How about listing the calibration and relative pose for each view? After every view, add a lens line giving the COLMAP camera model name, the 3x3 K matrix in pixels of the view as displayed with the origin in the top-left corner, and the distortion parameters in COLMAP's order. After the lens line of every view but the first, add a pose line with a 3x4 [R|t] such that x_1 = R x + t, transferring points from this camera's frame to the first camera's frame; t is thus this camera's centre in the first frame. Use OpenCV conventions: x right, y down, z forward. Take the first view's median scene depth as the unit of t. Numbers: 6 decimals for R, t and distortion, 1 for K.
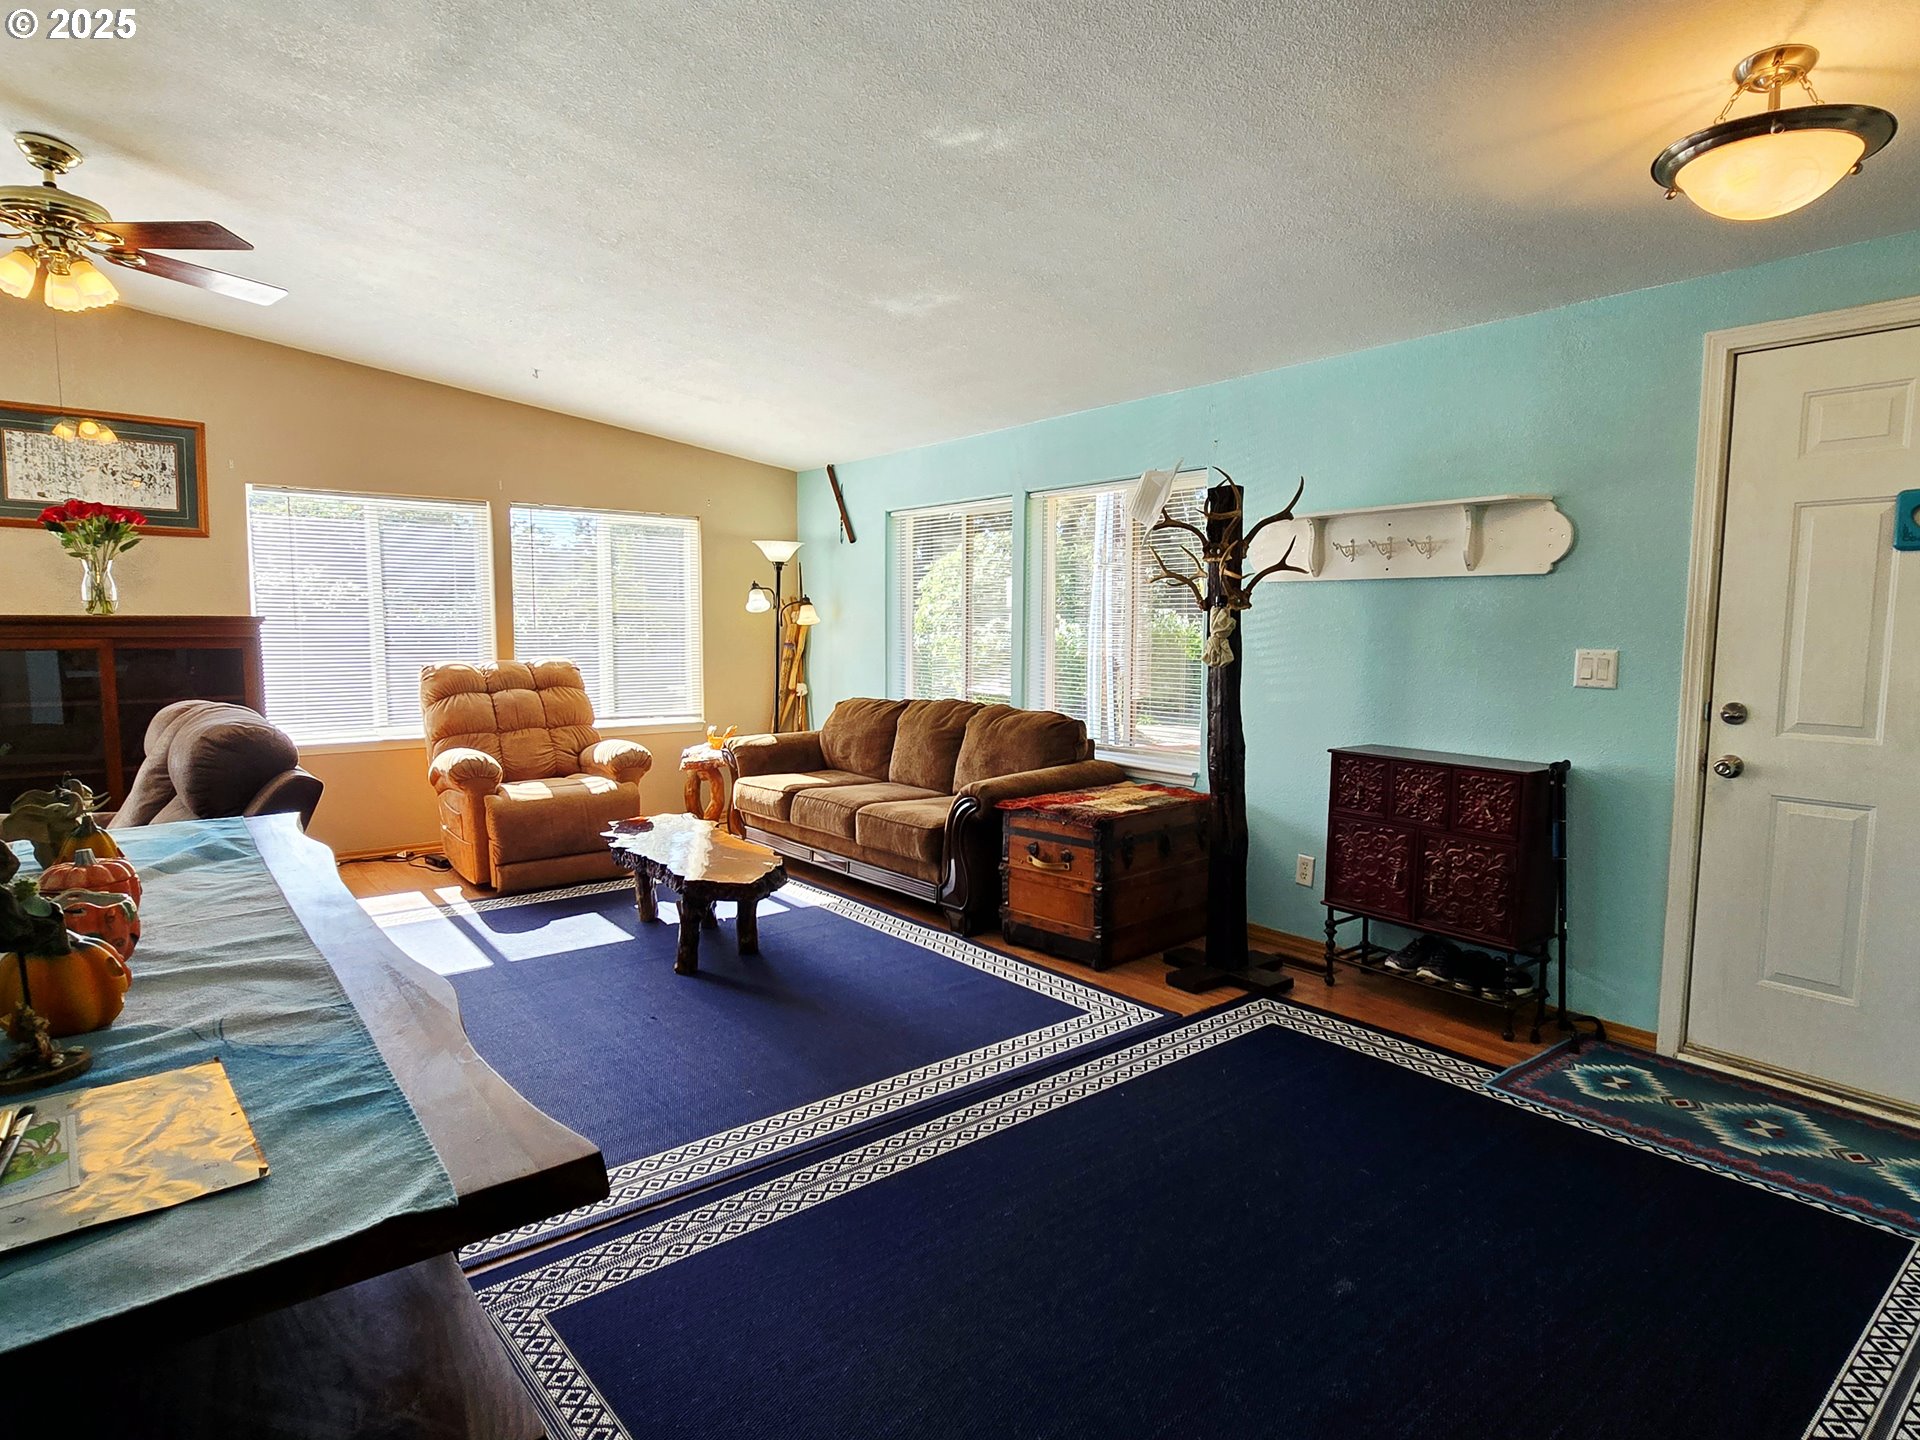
lens RADIAL K [[1071.1, 0, 954.4], [0, 1071.1, 717.0], [0, 0, 1]] dist [0.000161, 0.000776]
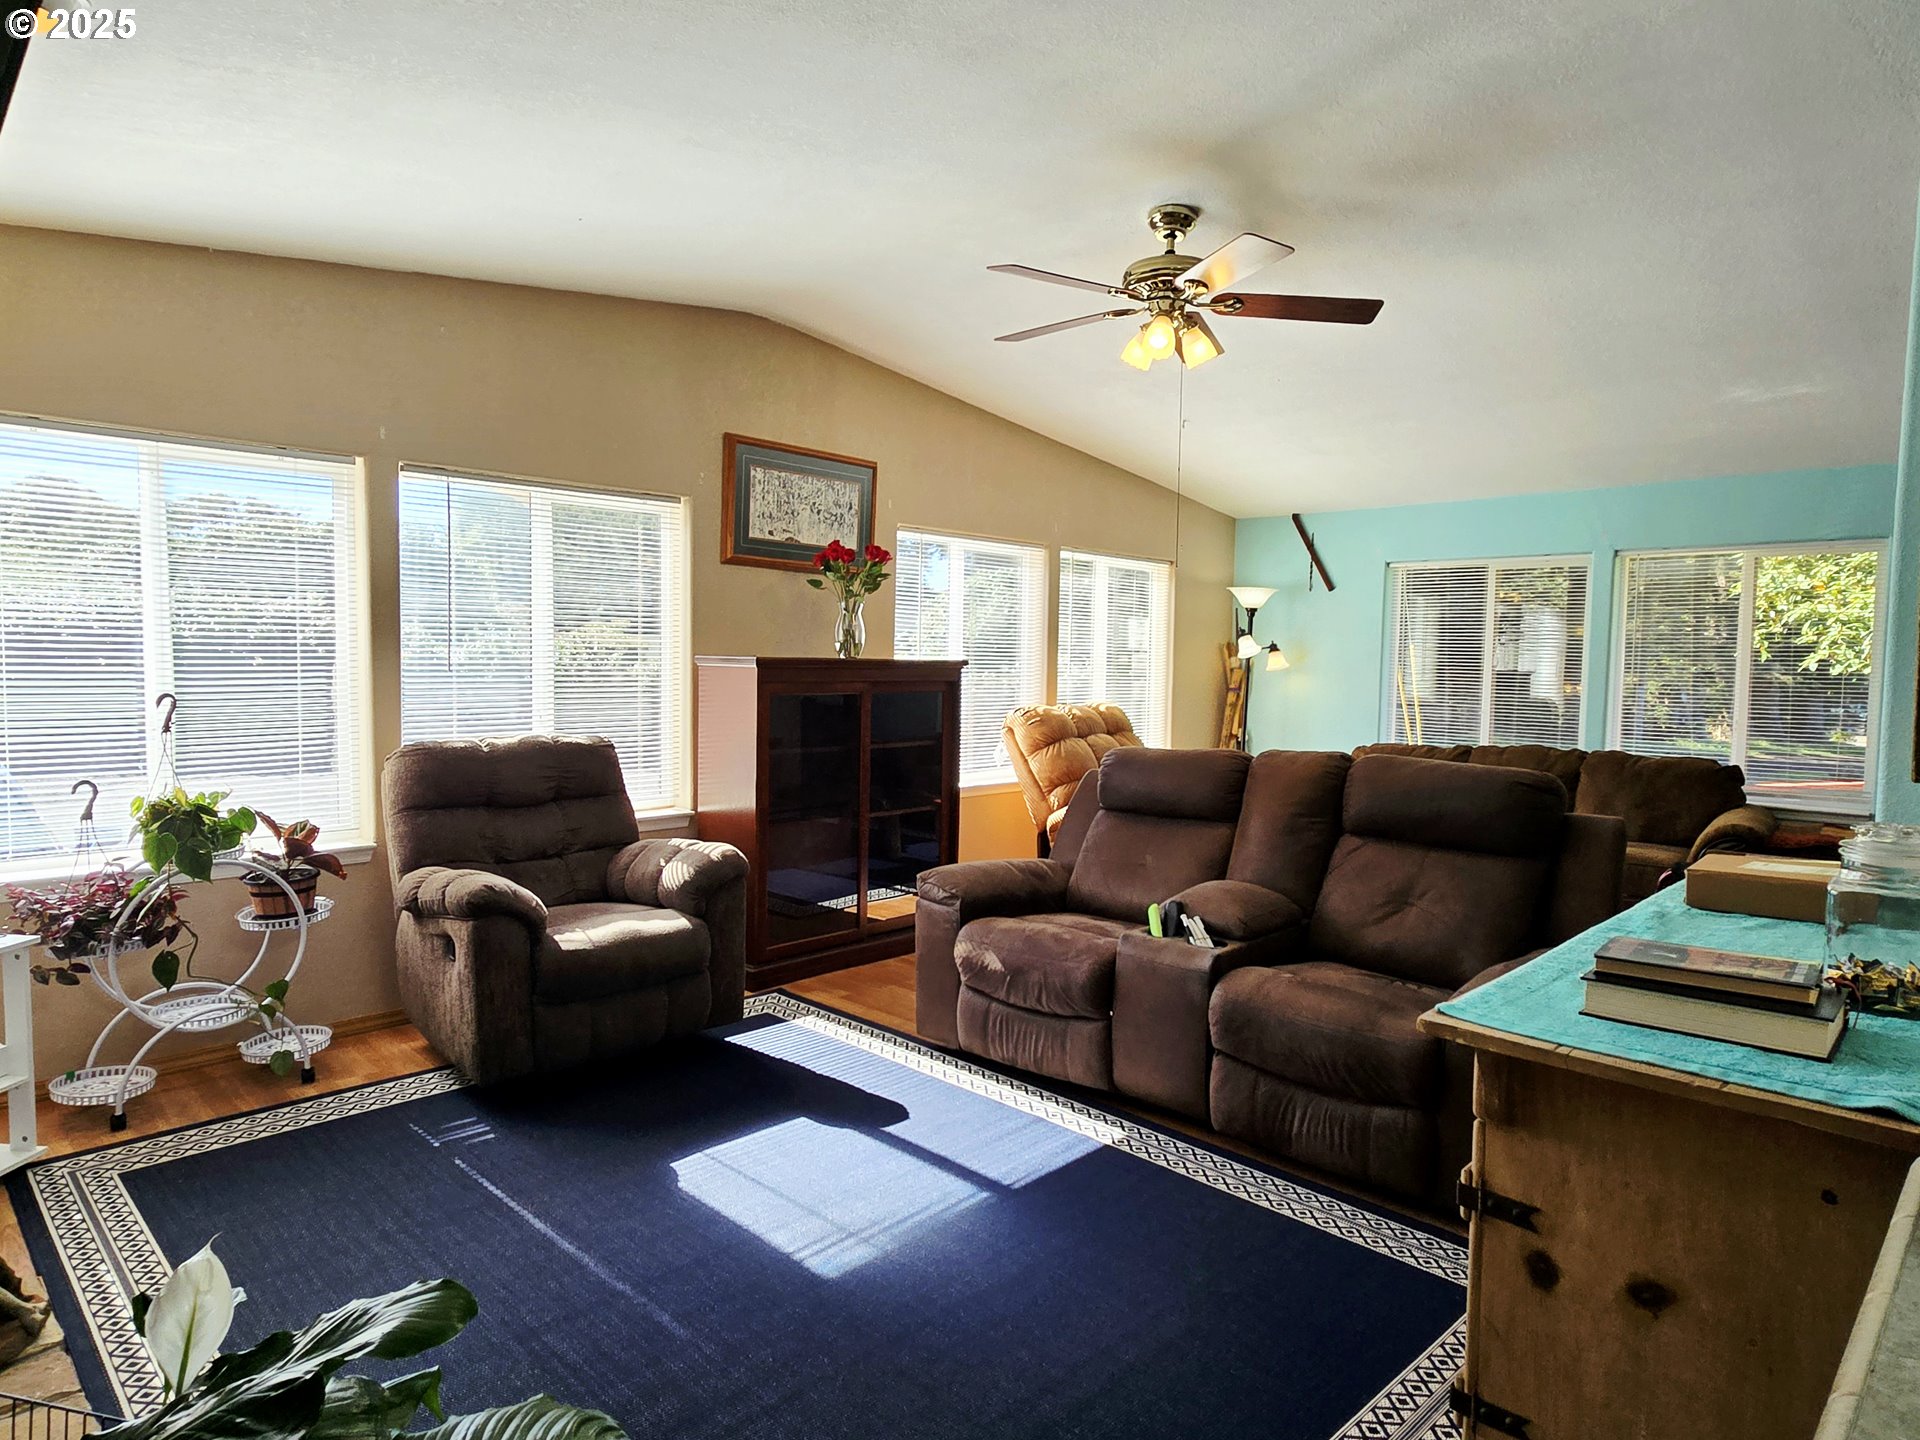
lens RADIAL K [[1147.0, 0, 972.0], [0, 1147.0, 721.5], [0, 0, 1]] dist [0.002306, 0.002360]
pose [[0.991275, 0.001439, 0.131800, -0.764887], [0.003447, 0.999315, -0.036833, 0.000438], [-0.131763, 0.036966, 0.990592, -0.038000]]
